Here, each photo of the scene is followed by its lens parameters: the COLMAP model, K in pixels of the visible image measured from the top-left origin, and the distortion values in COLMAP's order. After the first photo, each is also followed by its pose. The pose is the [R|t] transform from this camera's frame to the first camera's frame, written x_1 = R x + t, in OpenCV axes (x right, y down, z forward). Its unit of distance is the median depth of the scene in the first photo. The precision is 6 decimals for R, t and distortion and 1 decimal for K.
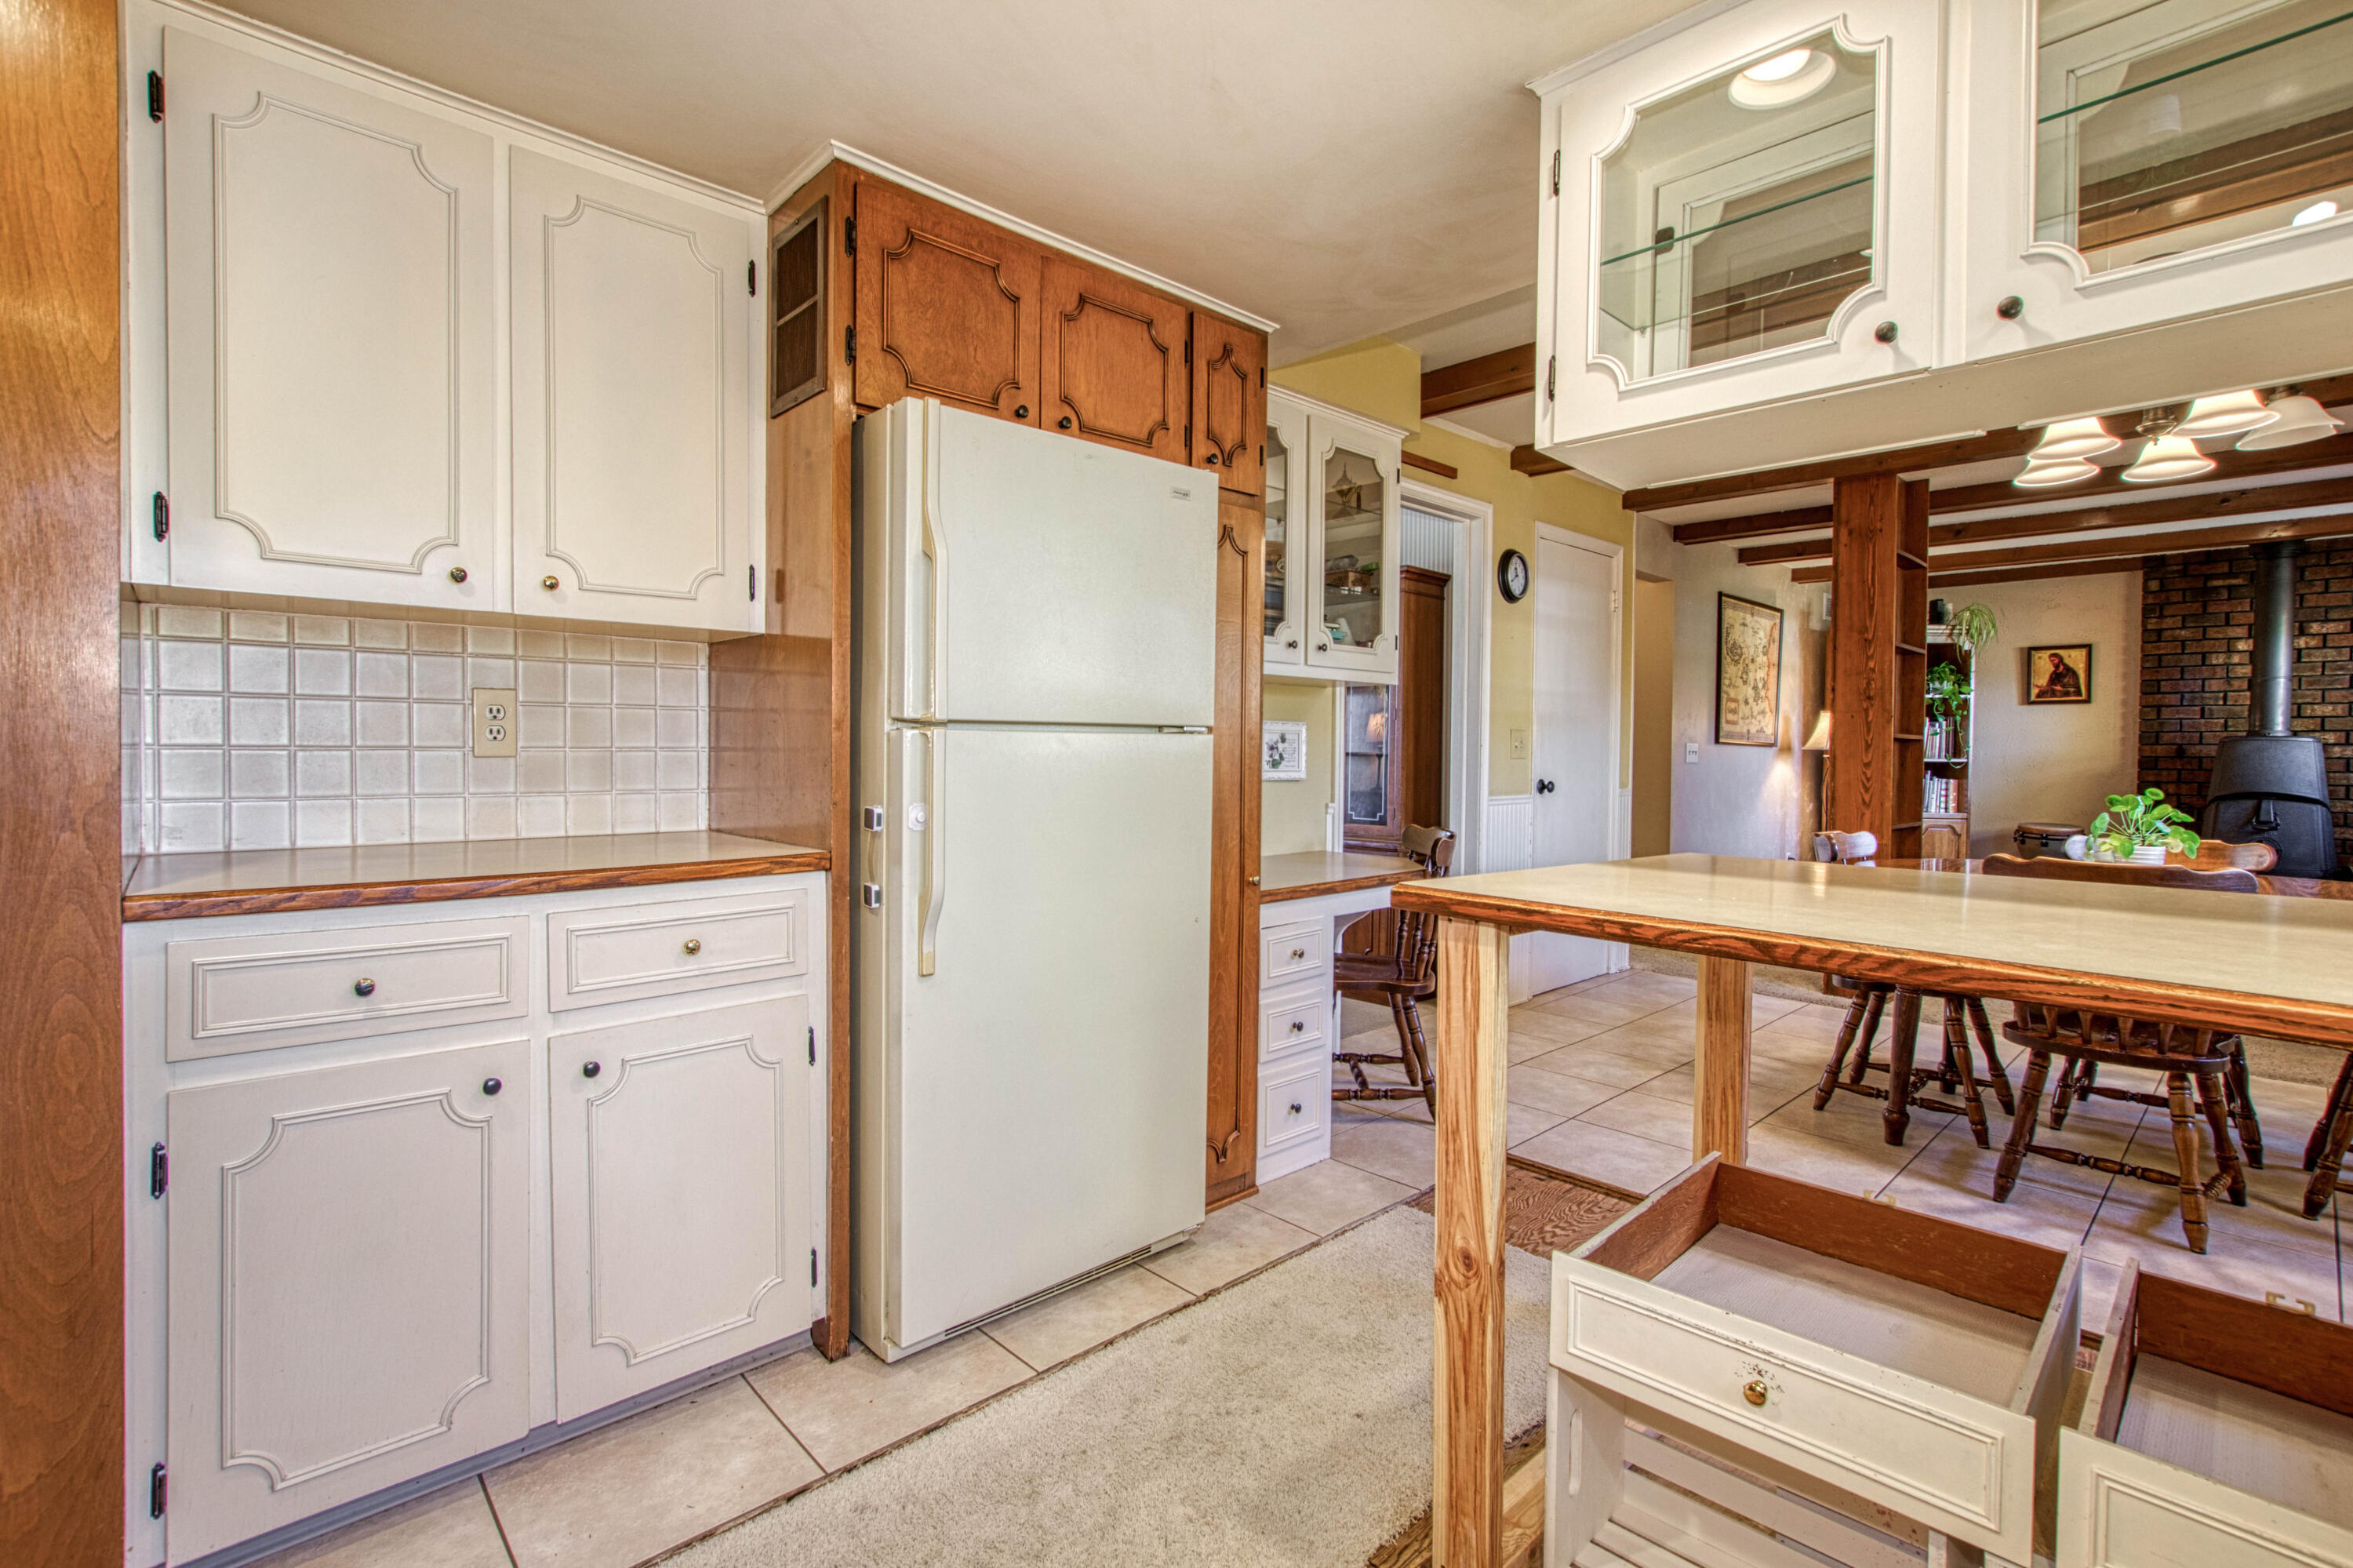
lens RADIAL K [[1052.0, 0, 1179.9], [0, 1052.0, 767.2], [0, 0, 1]] dist [-0.008302, 0.001486]
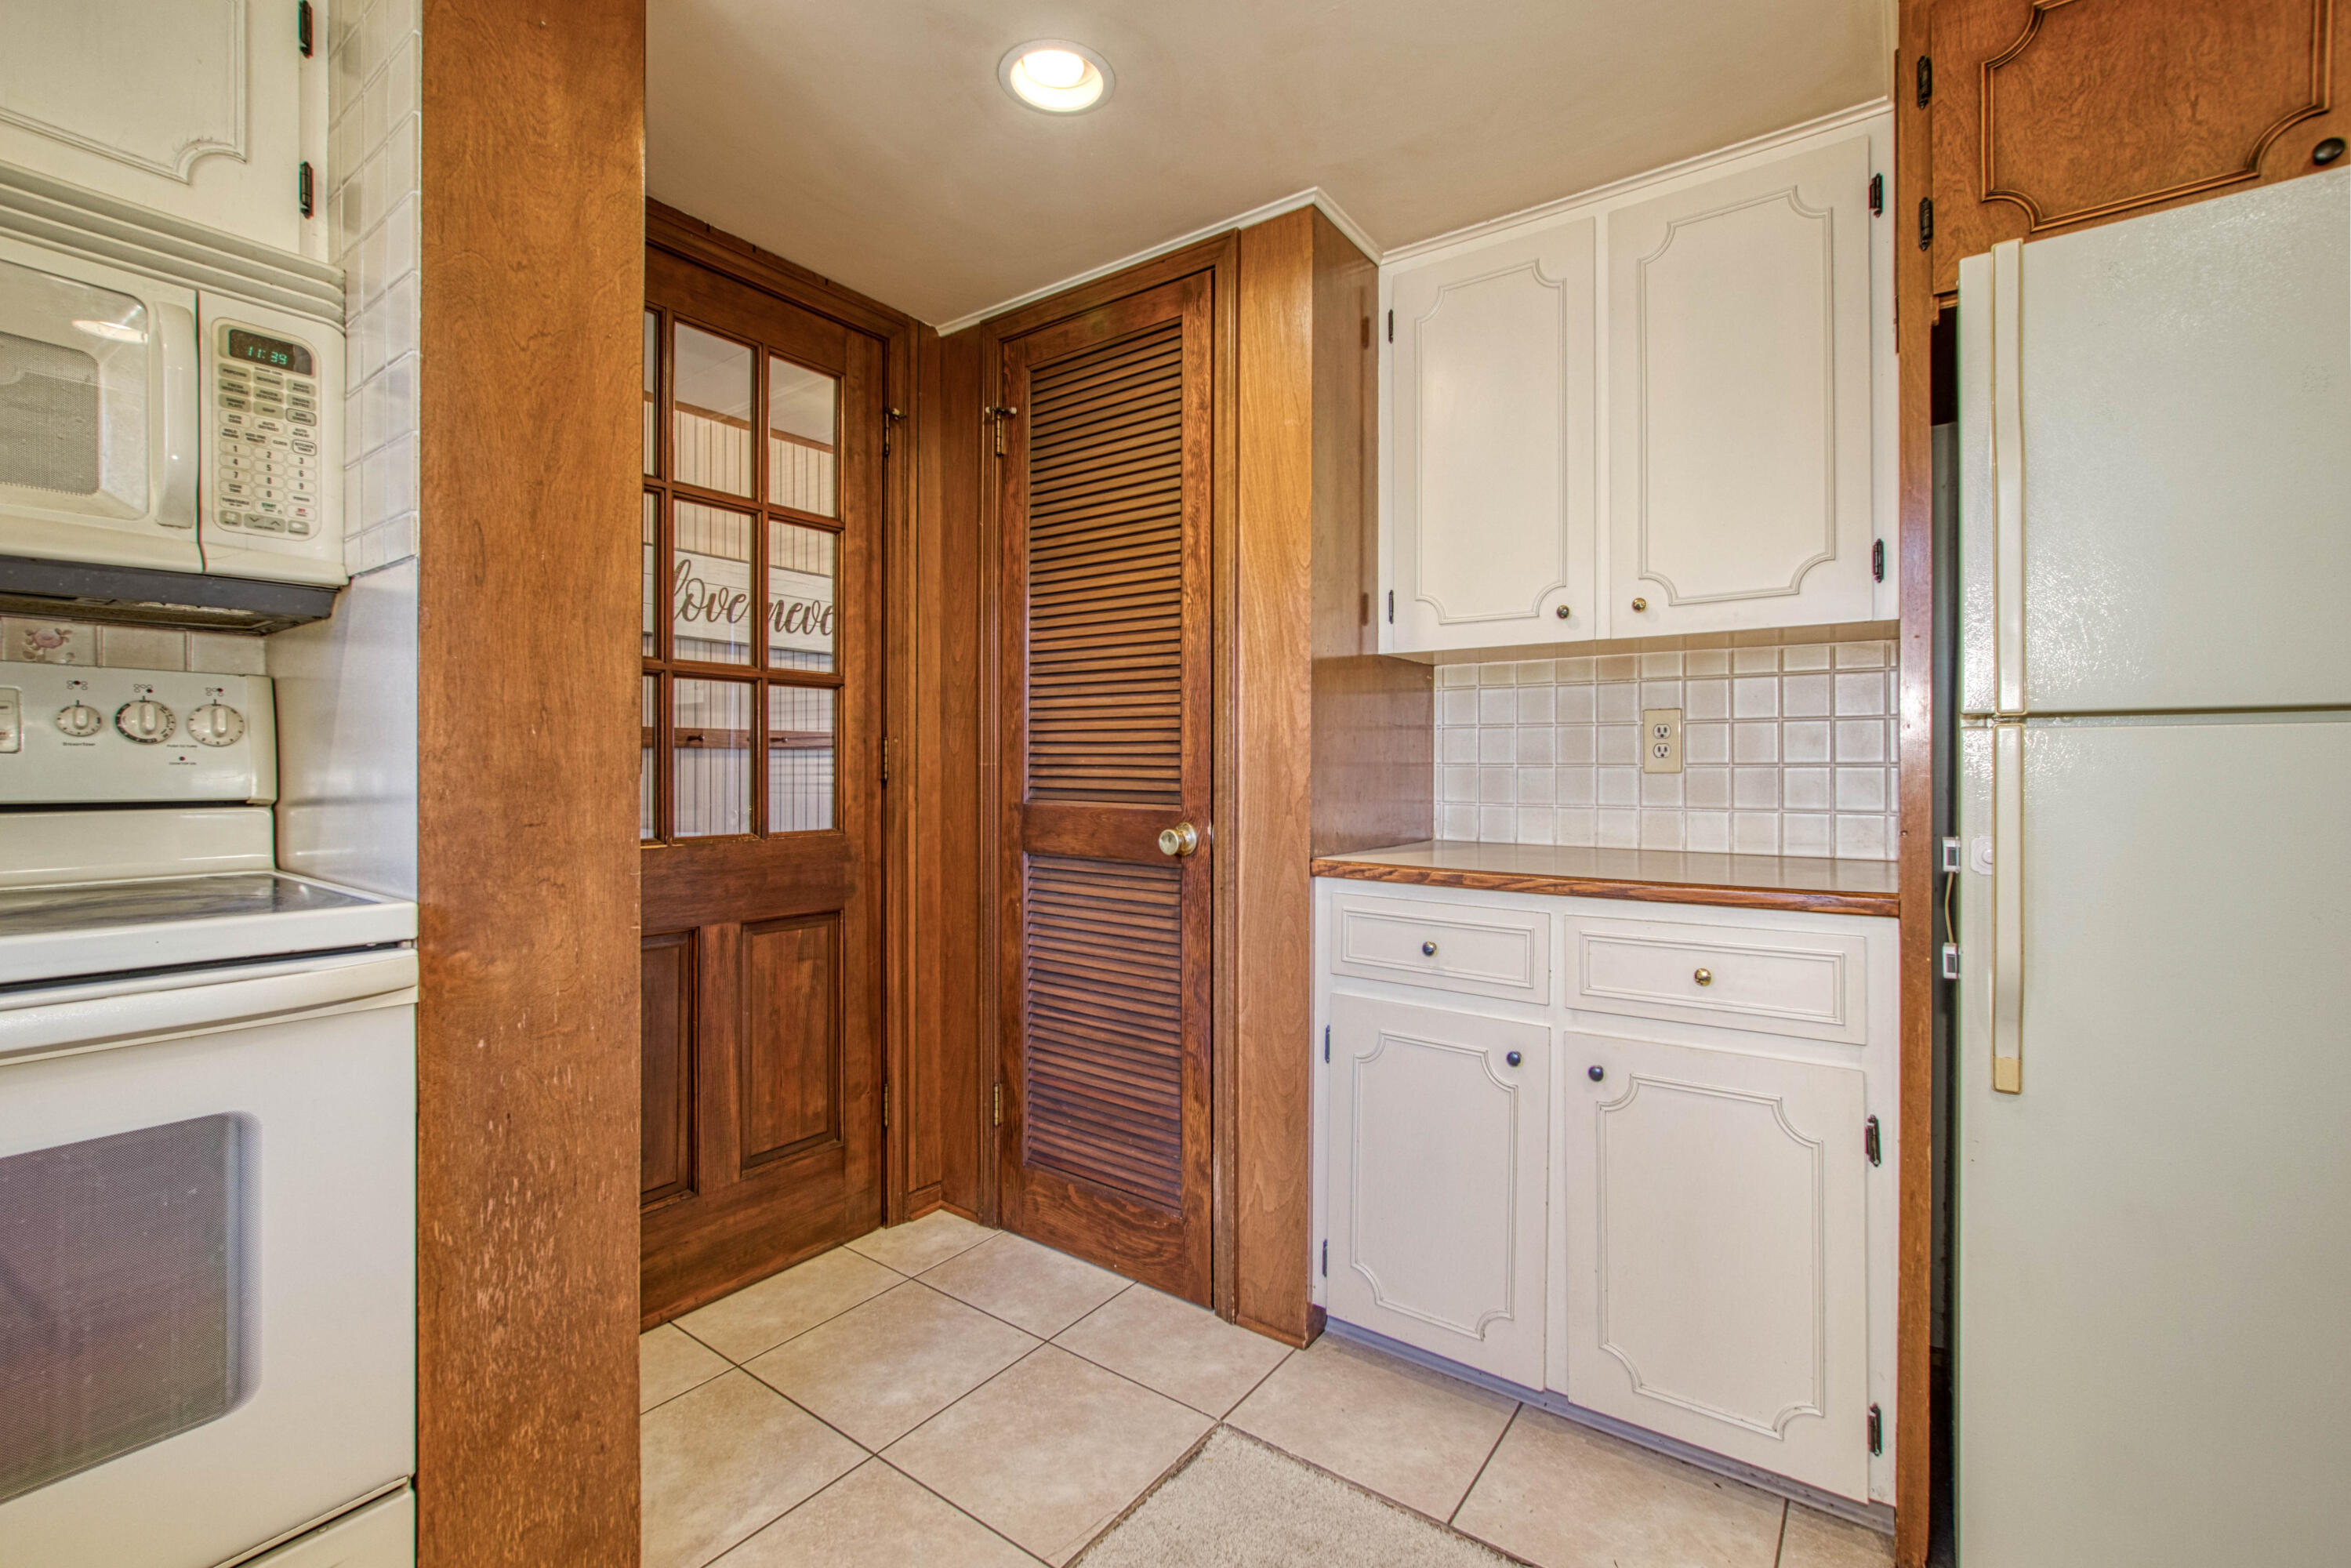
lens RADIAL K [[1049.8, 0, 1222.4], [0, 1049.8, 766.8], [0, 0, 1]] dist [-0.004852, 0.000123]
pose [[0.193036, -0.011473, -0.981124, 0.123111], [-0.018467, 0.999712, -0.015324, 0.003443], [0.981018, 0.021076, 0.192769, 0.141689]]
